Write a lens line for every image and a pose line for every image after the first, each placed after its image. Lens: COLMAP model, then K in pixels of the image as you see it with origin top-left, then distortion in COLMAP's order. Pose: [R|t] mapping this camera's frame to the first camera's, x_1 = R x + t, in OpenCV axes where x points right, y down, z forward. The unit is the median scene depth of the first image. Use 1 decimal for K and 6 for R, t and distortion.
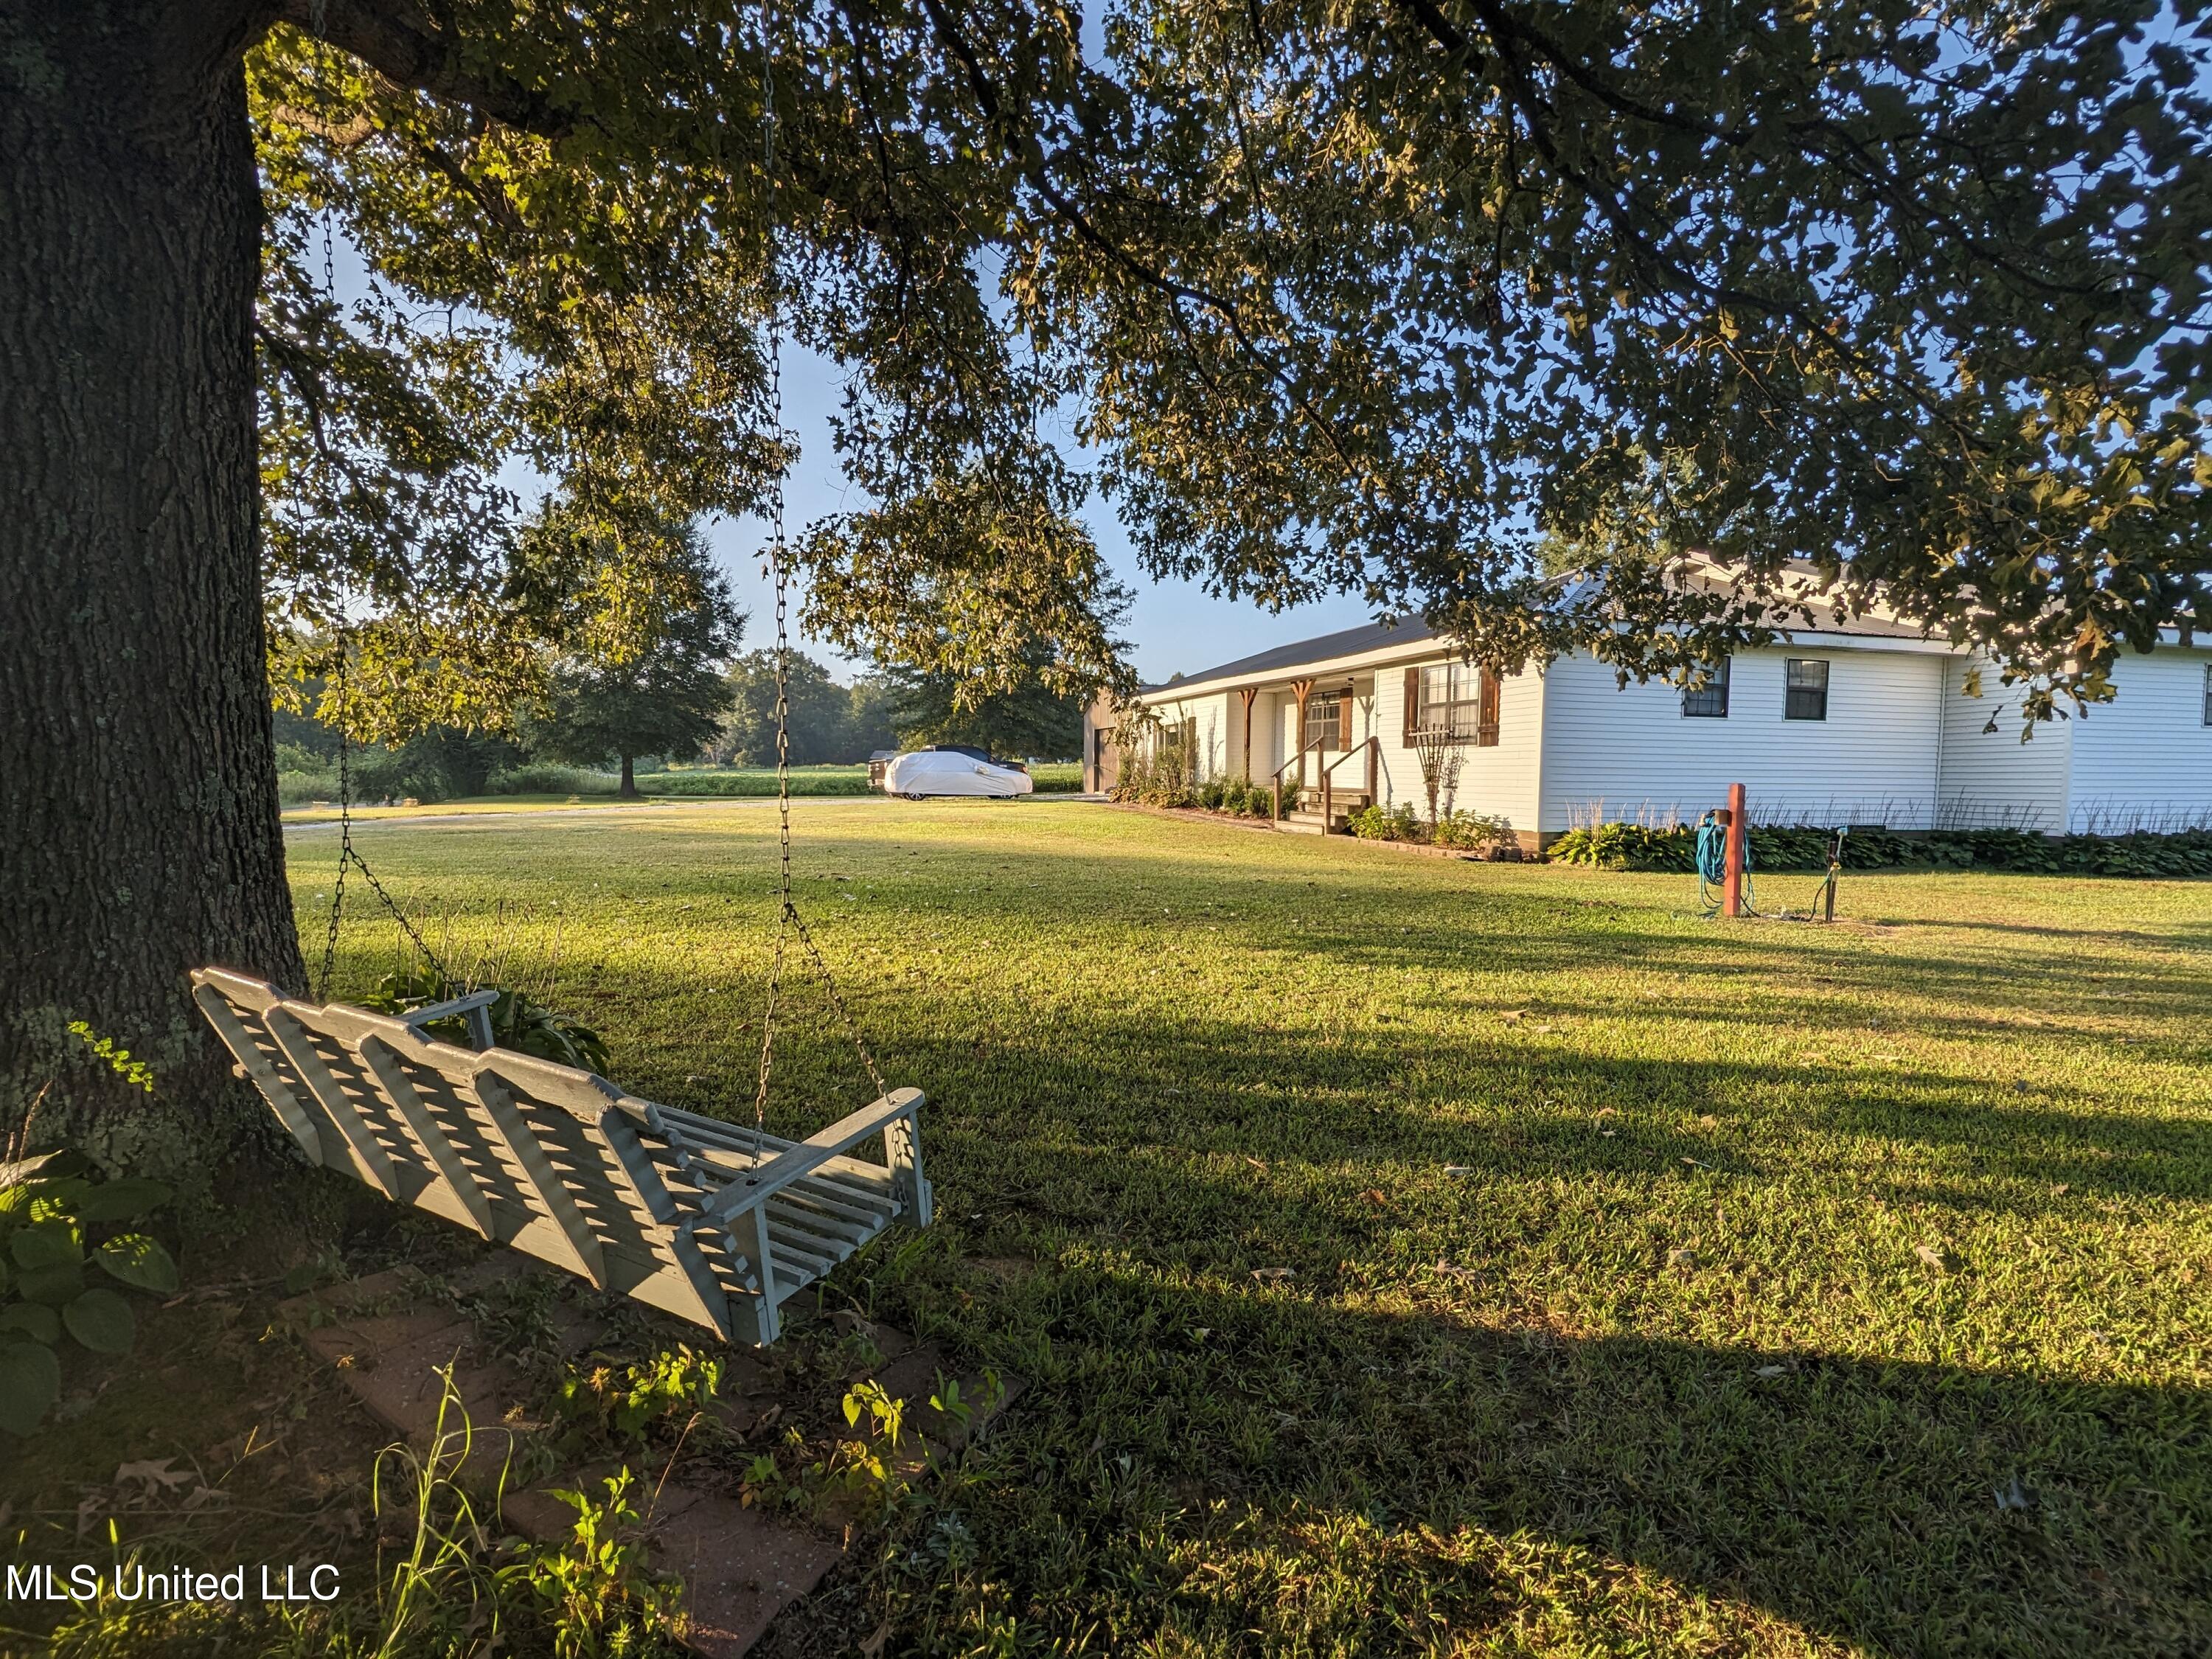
lens RADIAL K [[1012.1, 0, 1112.0], [0, 1012.1, 825.0], [0, 0, 1]] dist [-0.001200, -0.000008]
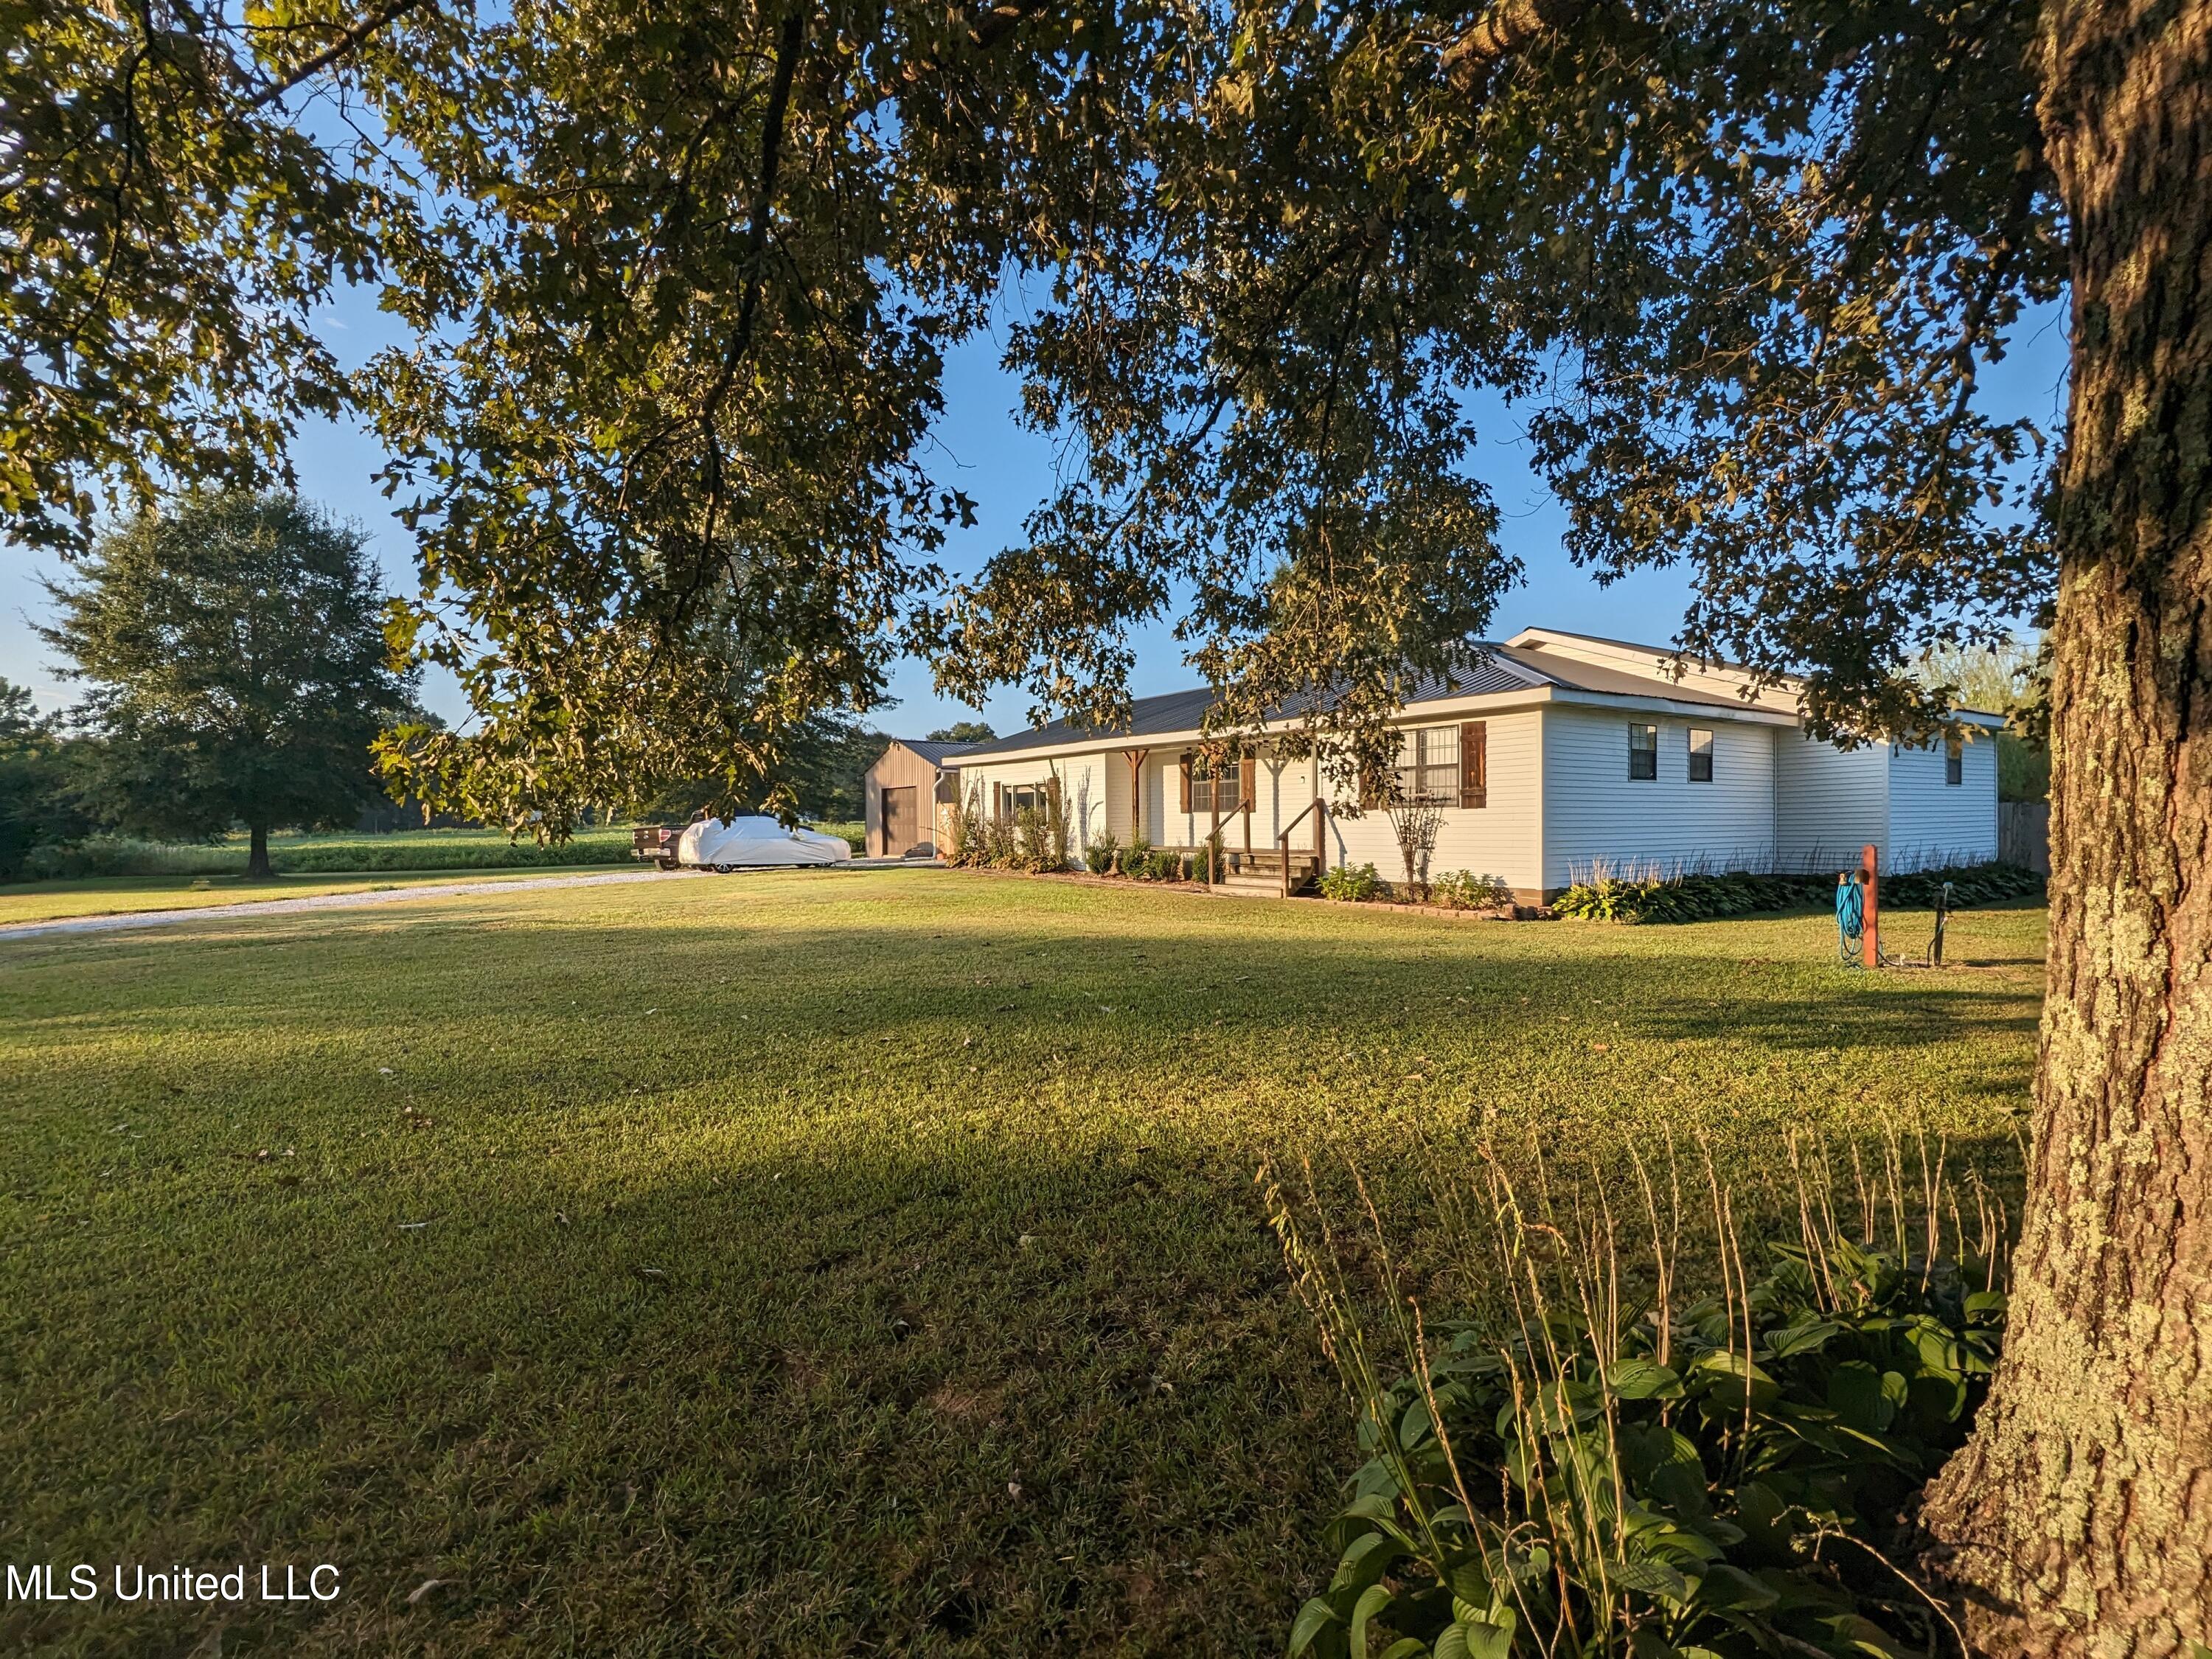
lens RADIAL K [[1012.1, 0, 1097.3], [0, 1012.1, 823.9], [0, 0, 1]] dist [-0.001200, -0.000008]
pose [[0.951525, -0.016332, 0.307139, -0.248837], [0.033316, 0.998186, -0.050138, -0.017625], [-0.305763, 0.057940, 0.950343, 0.100833]]
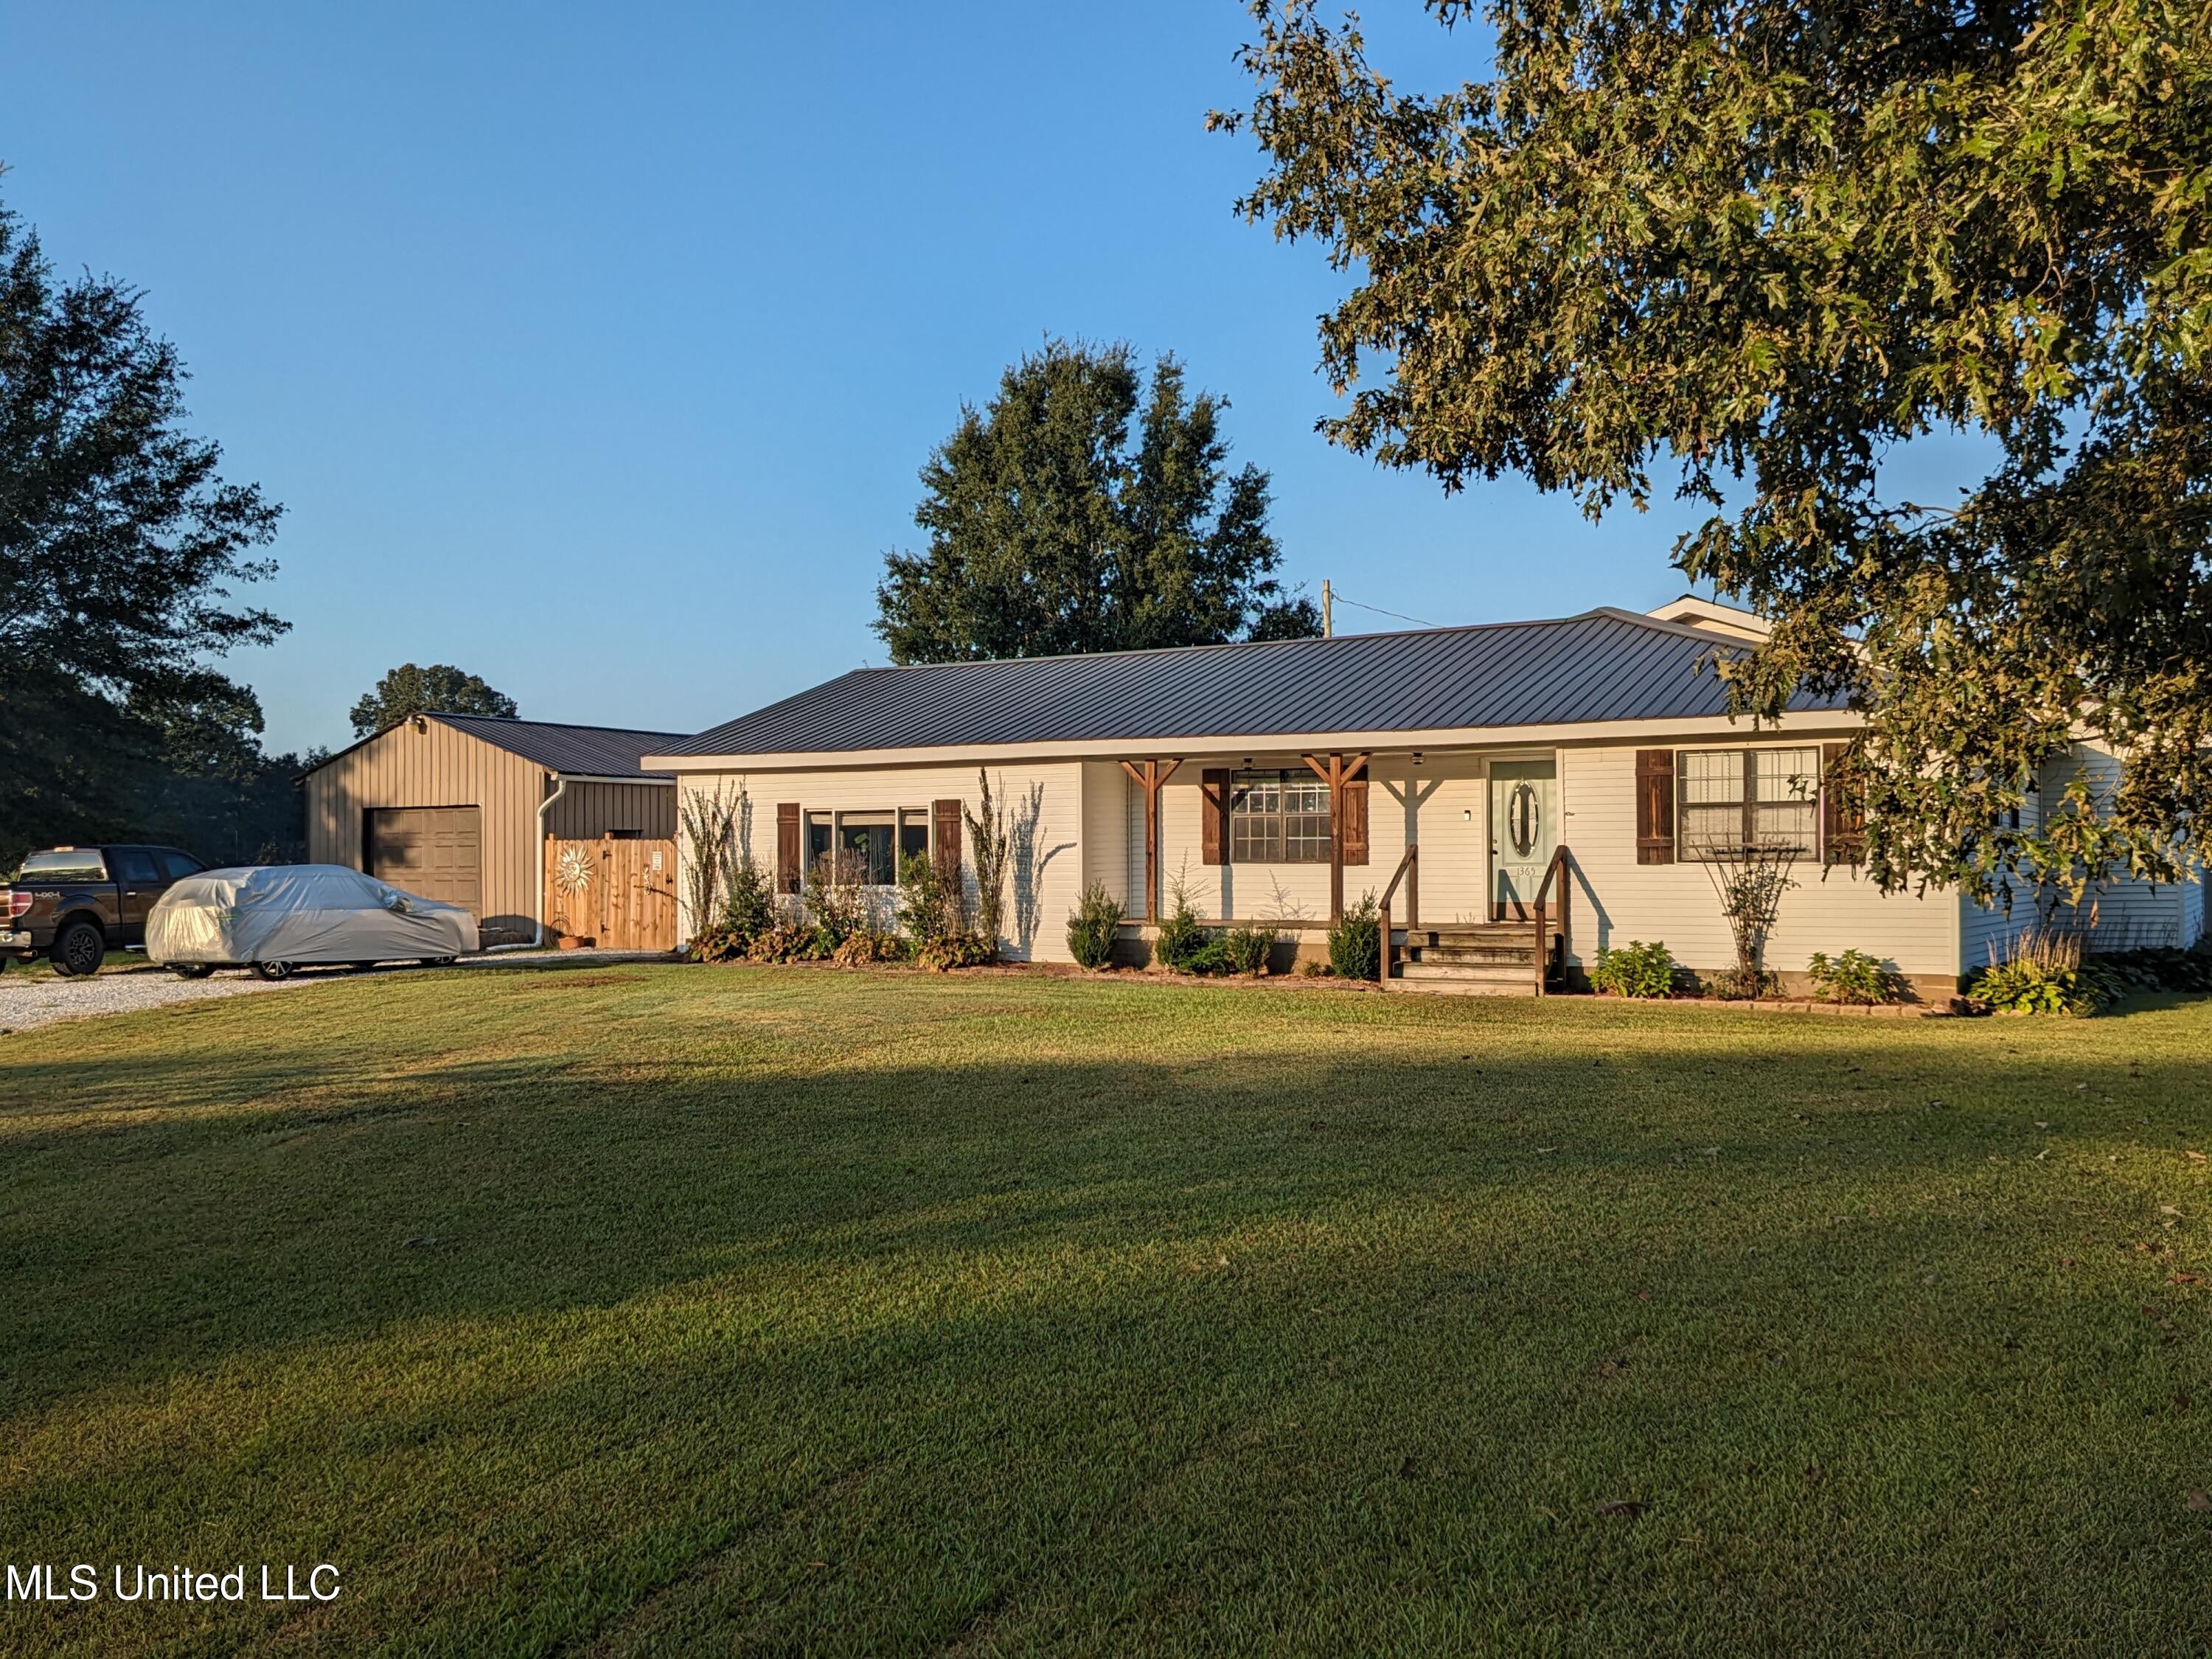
lens RADIAL K [[1926.5, 0, 1093.0], [0, 1926.5, 842.3], [0, 0, 1]] dist [0.034356, 0.002858]
pose [[0.743824, -0.004652, 0.668359, -0.778625], [0.049457, 0.997617, -0.048098, -0.041084], [-0.666543, 0.068831, 0.742282, 0.242081]]
